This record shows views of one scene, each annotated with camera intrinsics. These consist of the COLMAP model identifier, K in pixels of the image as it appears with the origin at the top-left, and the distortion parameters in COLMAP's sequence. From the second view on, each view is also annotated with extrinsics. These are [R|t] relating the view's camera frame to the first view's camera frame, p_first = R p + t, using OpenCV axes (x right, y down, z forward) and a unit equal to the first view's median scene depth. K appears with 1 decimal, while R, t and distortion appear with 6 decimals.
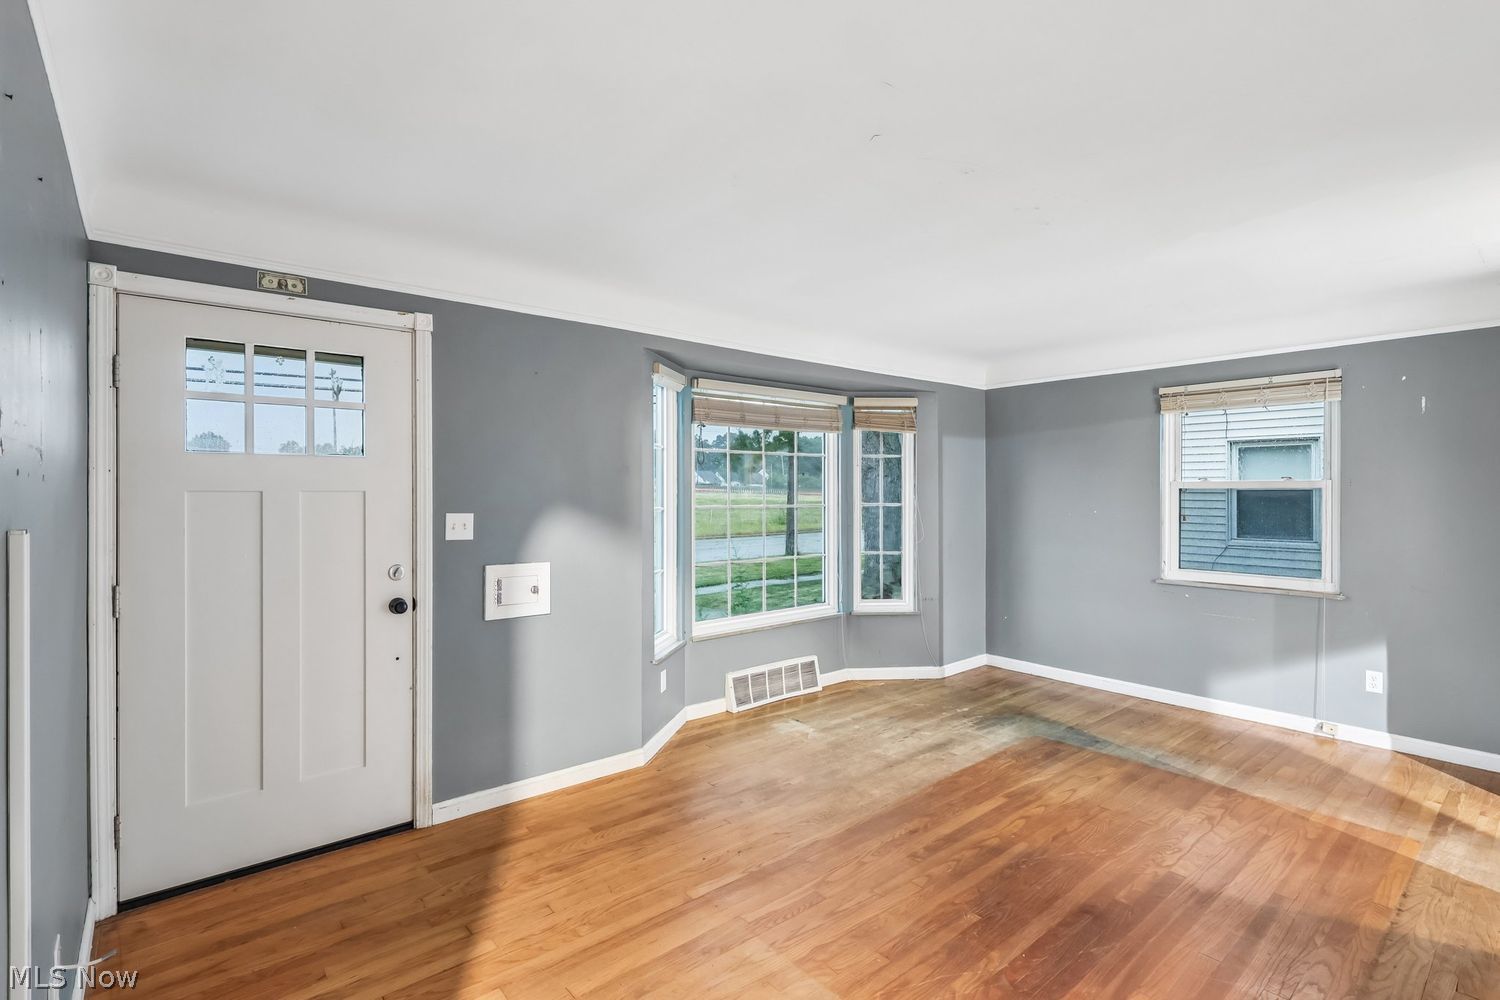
lens RADIAL K [[708.1, 0, 721.2], [0, 708.1, 499.5], [0, 0, 1]] dist [0.001485, 0.000194]
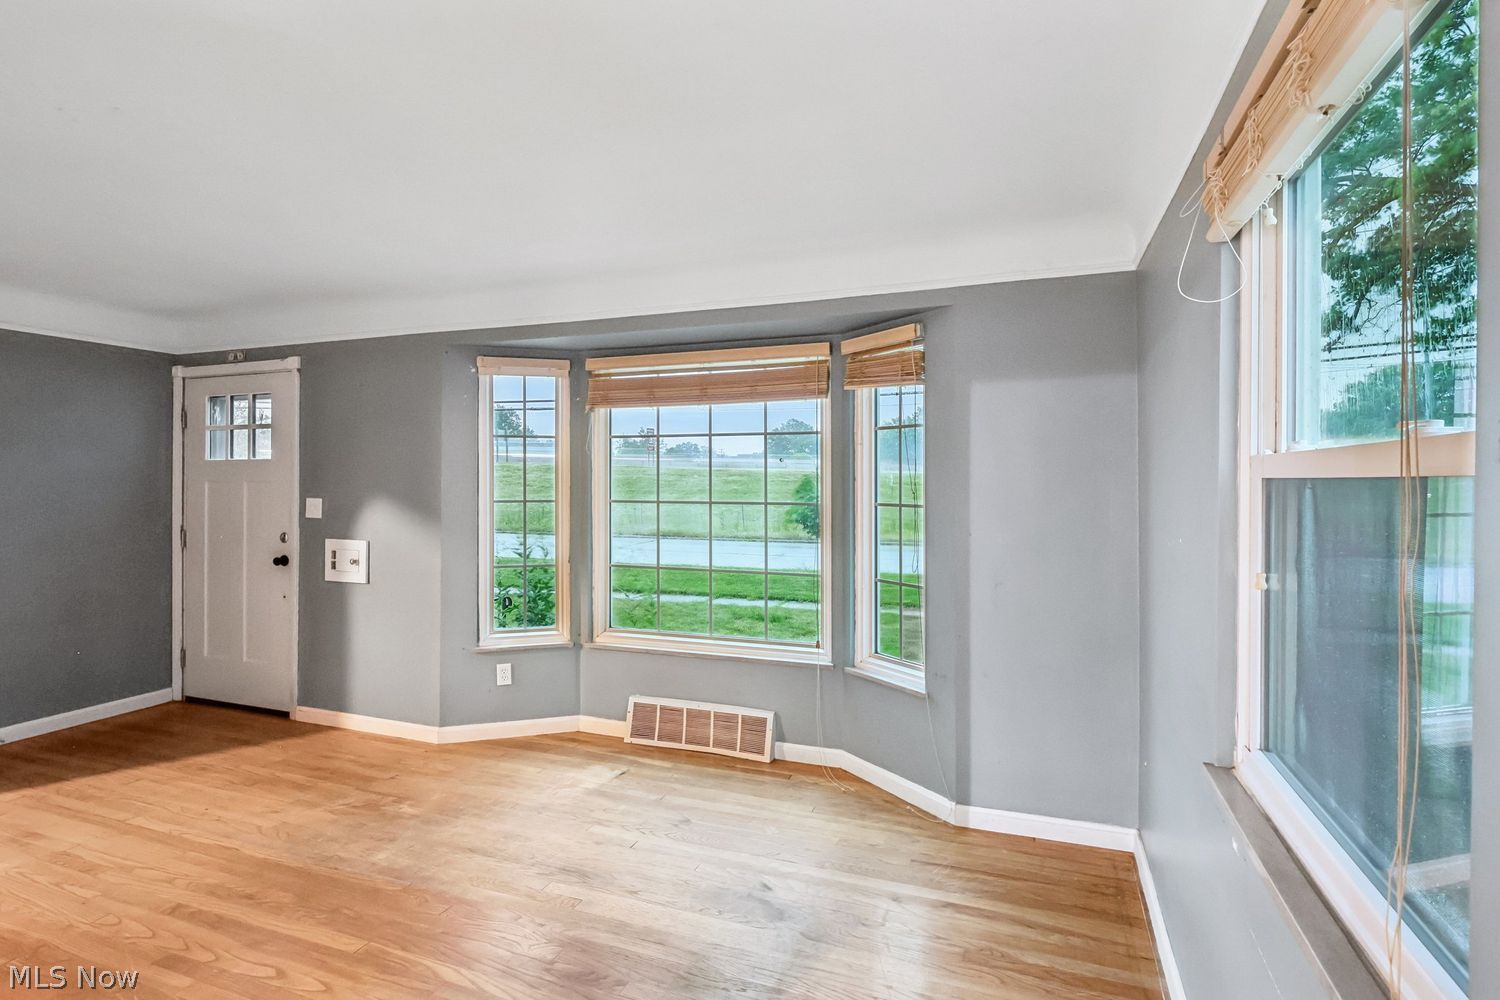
lens RADIAL K [[700.6, 0, 780.4], [0, 700.6, 487.3], [0, 0, 1]] dist [0.000705, 0.000107]
pose [[0.521616, 0.003671, -0.853173, 1.185470], [-0.013863, 0.999895, -0.004173, -0.007612], [0.853068, 0.014005, 0.521612, 1.014392]]
